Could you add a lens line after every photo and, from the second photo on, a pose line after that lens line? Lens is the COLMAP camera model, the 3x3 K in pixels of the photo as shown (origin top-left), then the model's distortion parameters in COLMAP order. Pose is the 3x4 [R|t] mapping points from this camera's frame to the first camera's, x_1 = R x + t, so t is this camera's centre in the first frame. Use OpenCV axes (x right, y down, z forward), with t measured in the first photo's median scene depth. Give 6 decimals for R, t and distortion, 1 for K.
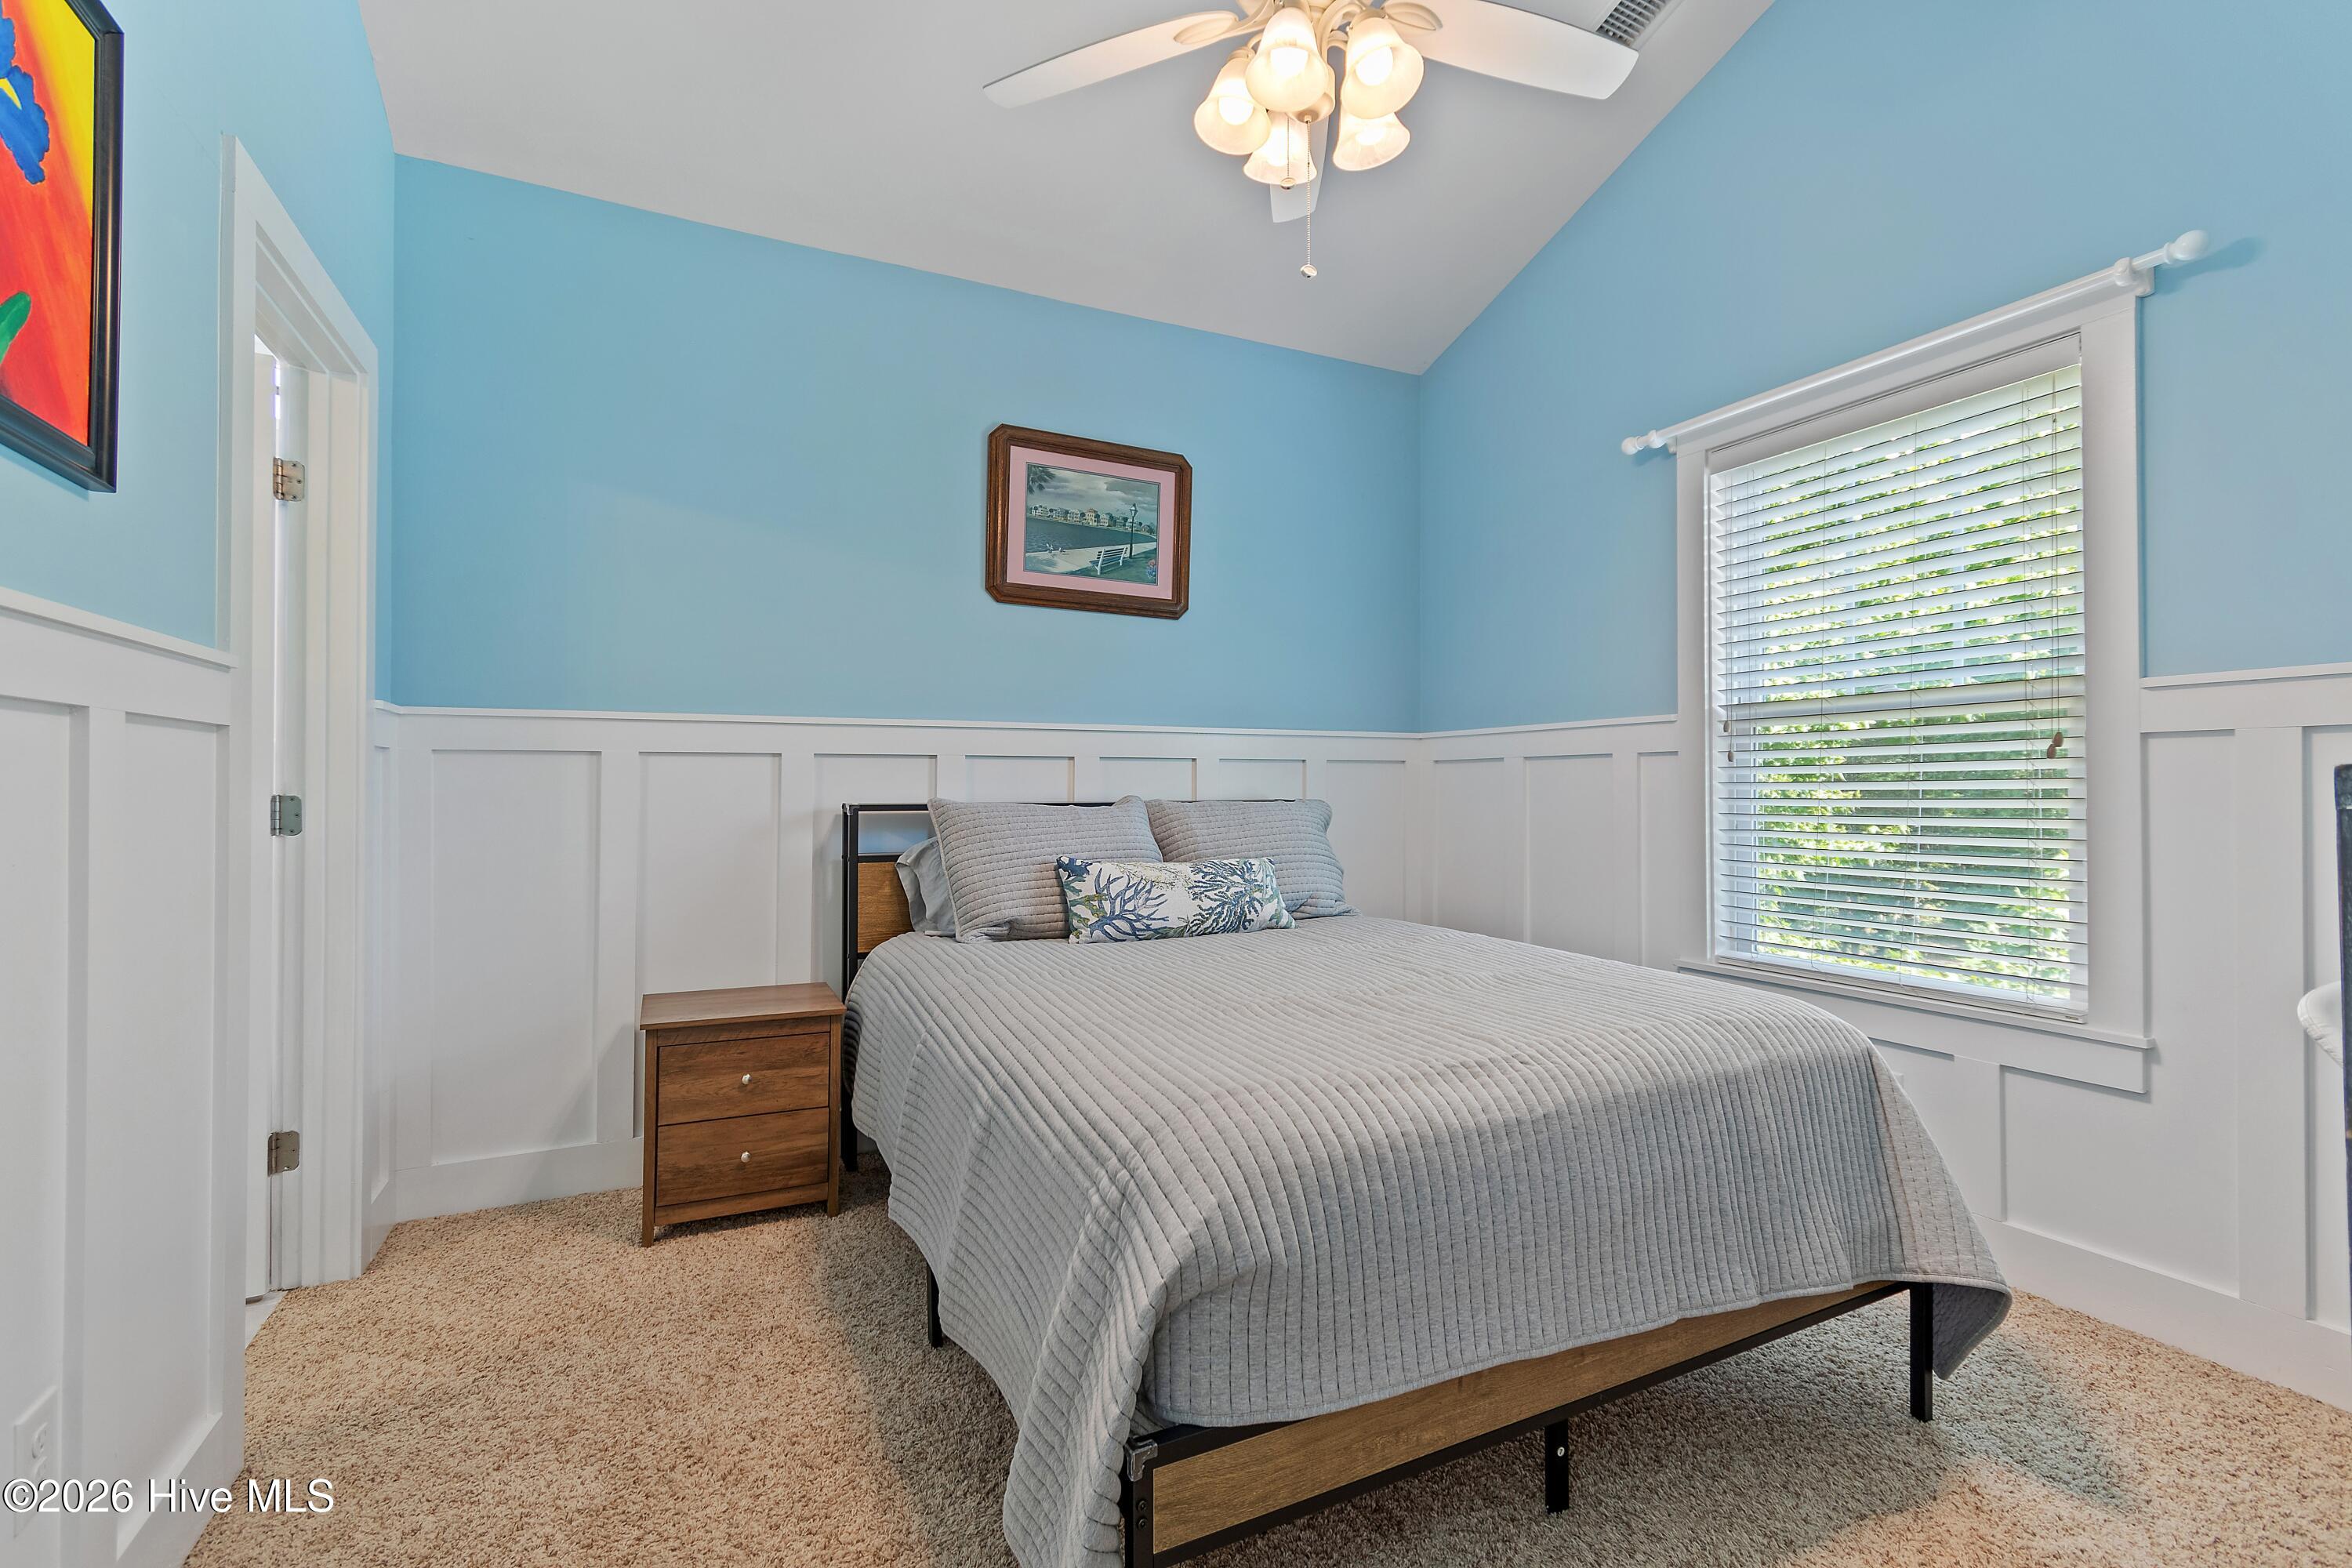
lens RADIAL K [[1037.2, 0, 1177.4], [0, 1037.2, 778.5], [0, 0, 1]] dist [0.000705, 0.000215]
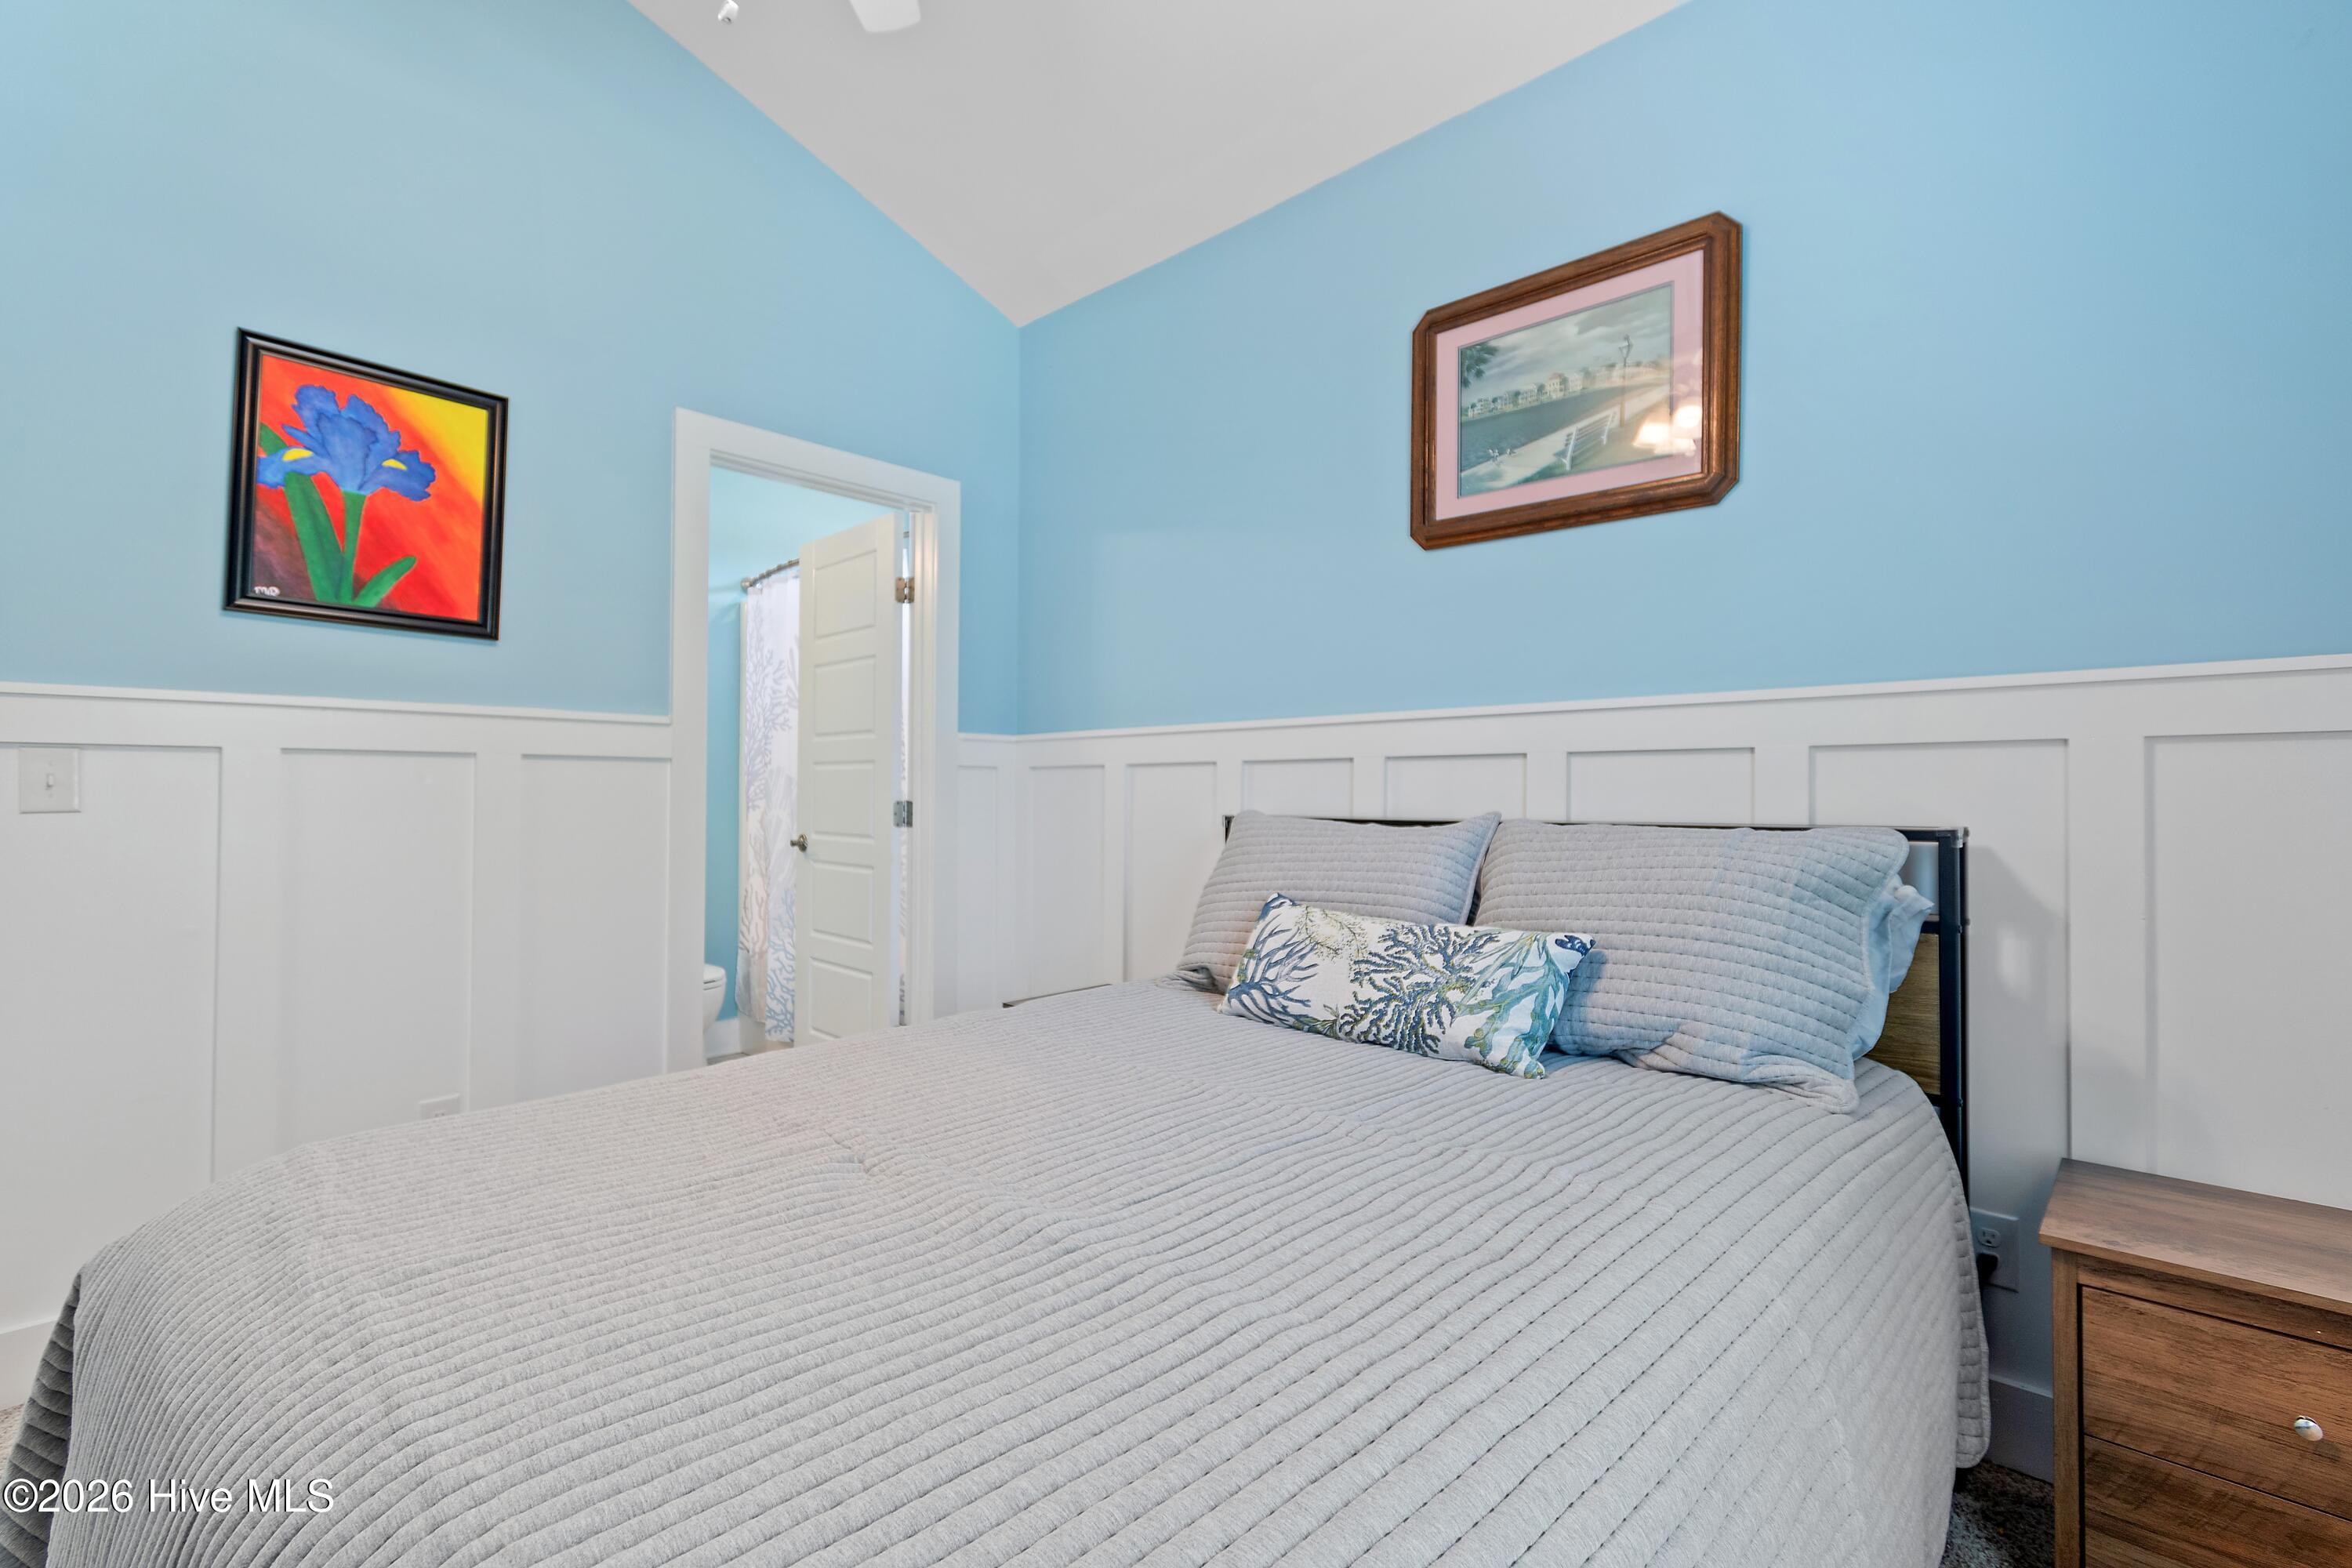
lens RADIAL K [[1037.2, 0, 1177.4], [0, 1037.2, 778.5], [0, 0, 1]] dist [0.000705, 0.000215]
pose [[0.360161, -0.011911, -0.932814, 0.543620], [0.004934, 0.999929, -0.010863, 0.002313], [0.932877, -0.000690, 0.360194, 0.668503]]
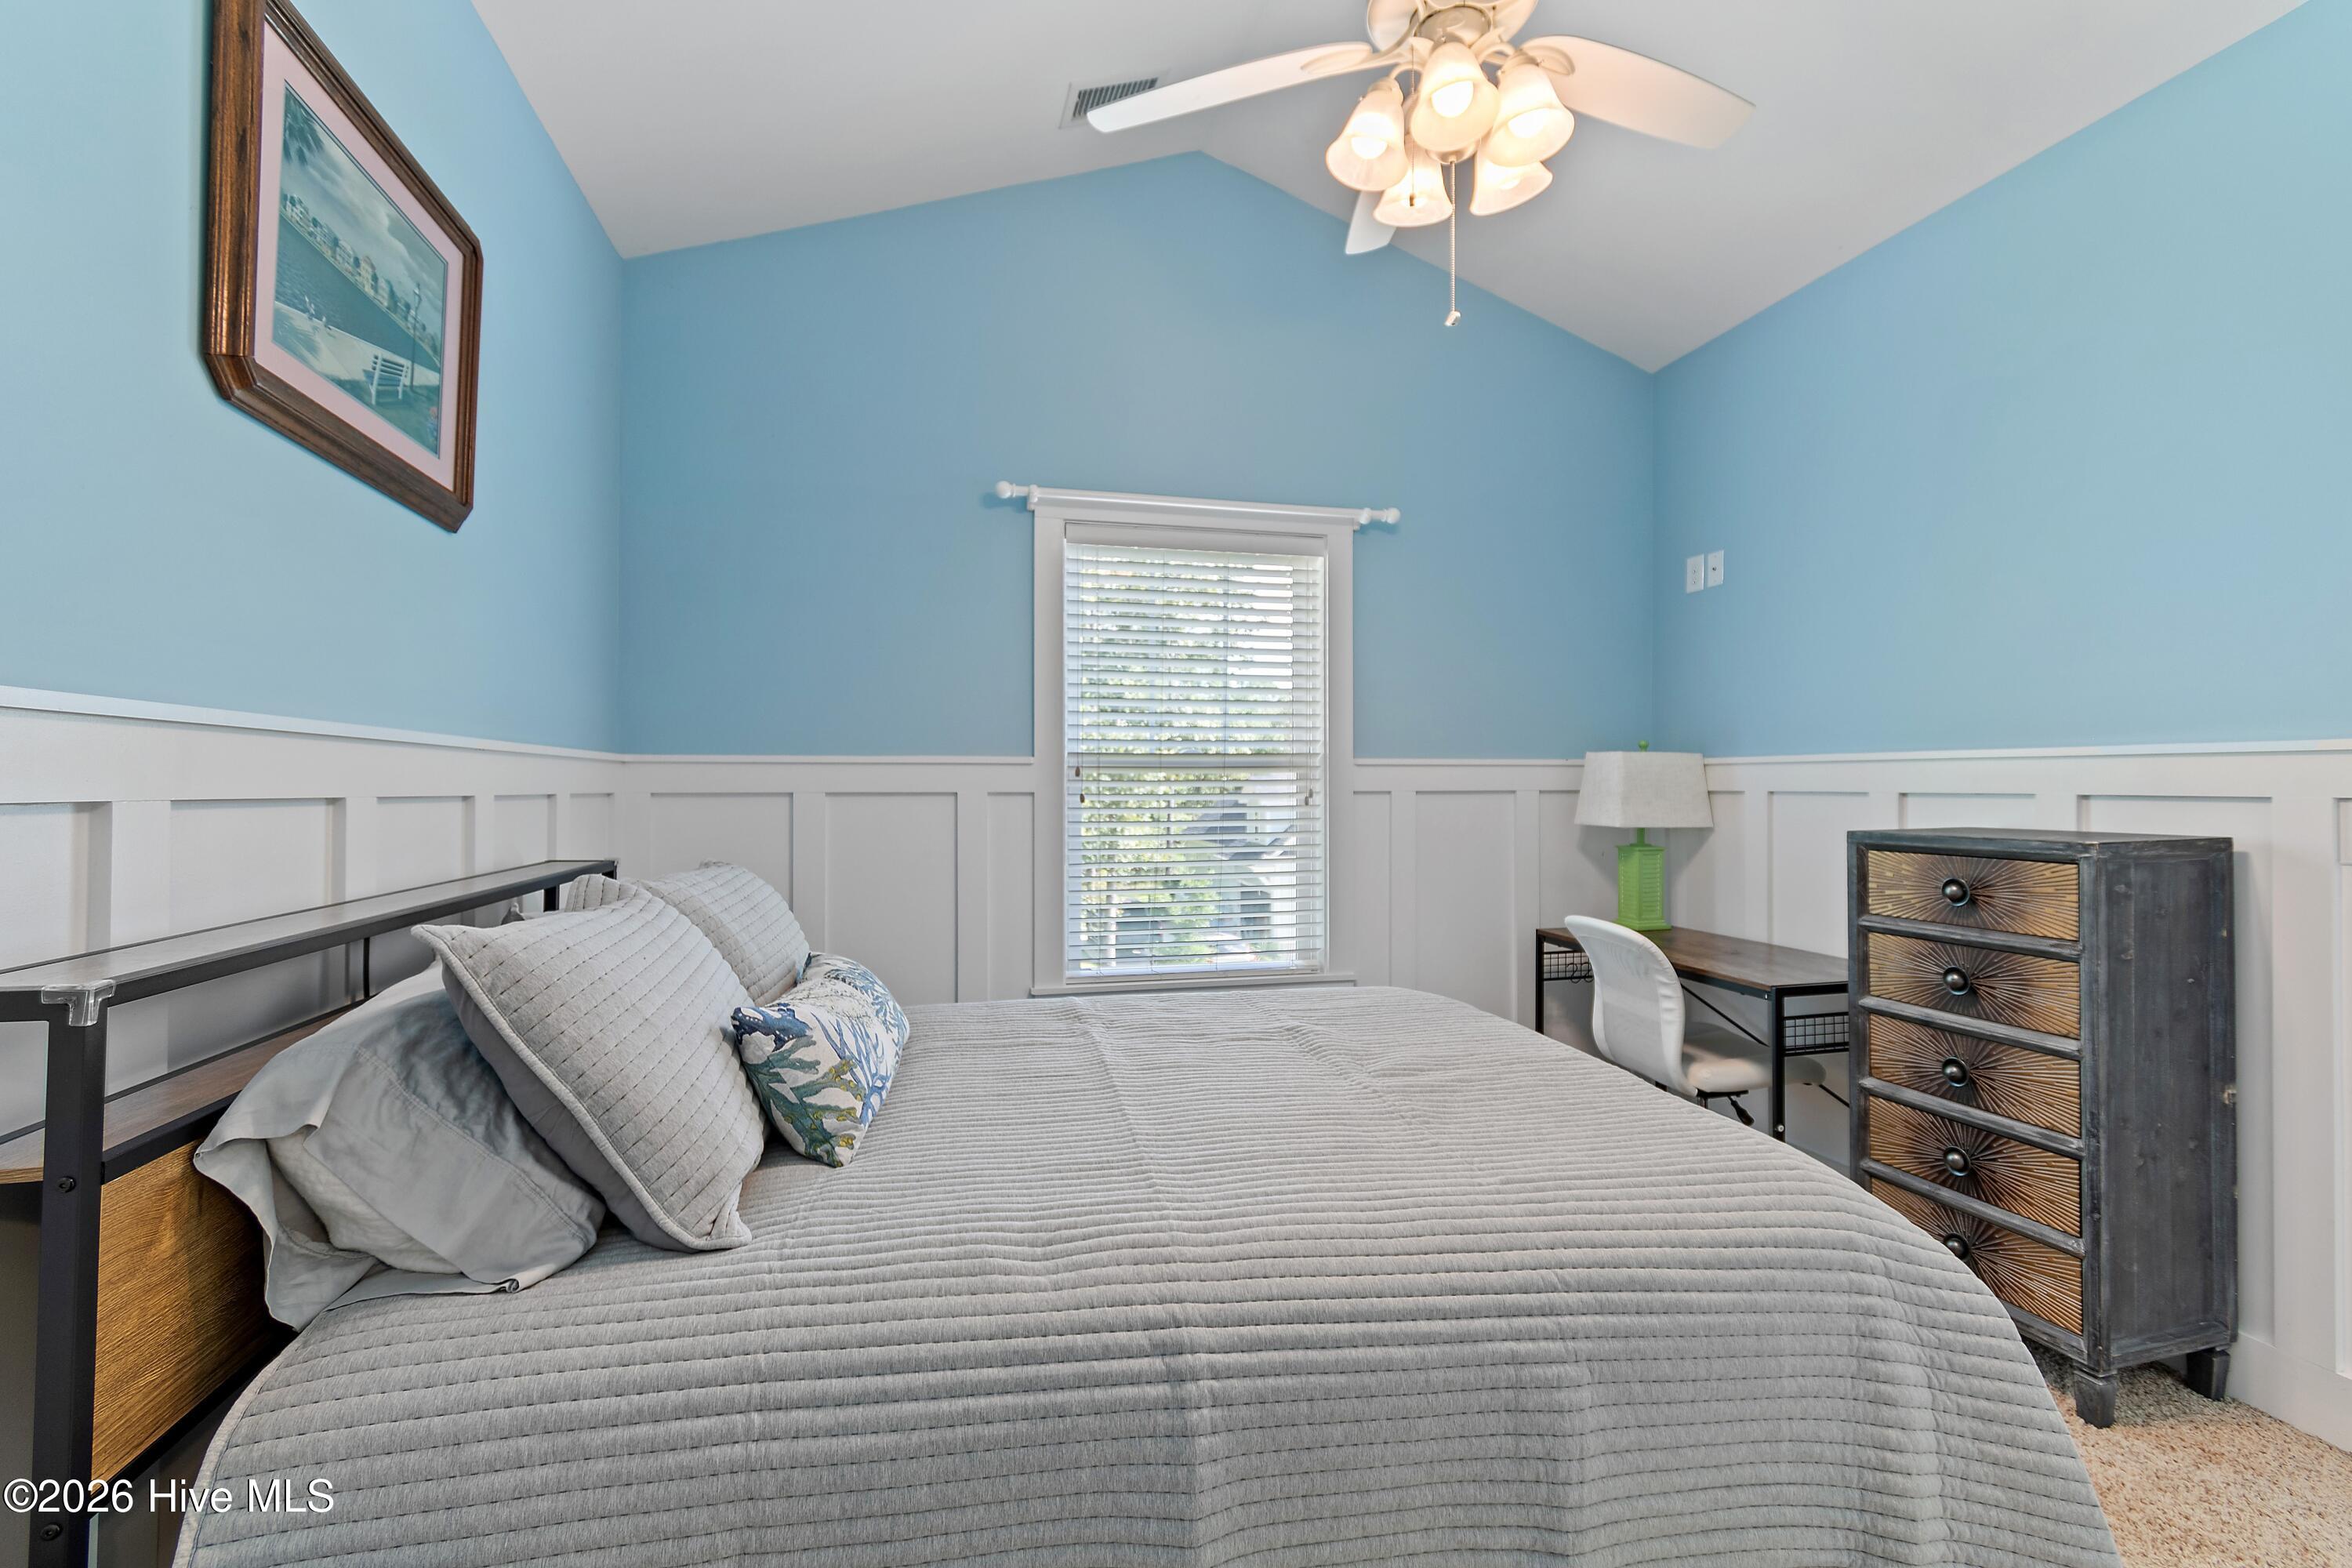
lens RADIAL K [[1037.2, 0, 1177.4], [0, 1037.2, 778.5], [0, 0, 1]] dist [0.000705, 0.000215]
pose [[0.213723, 0.011499, 0.976827, -0.559190], [-0.007485, 0.999921, -0.010133, -0.033419], [-0.976866, -0.005146, 0.213792, 0.679926]]
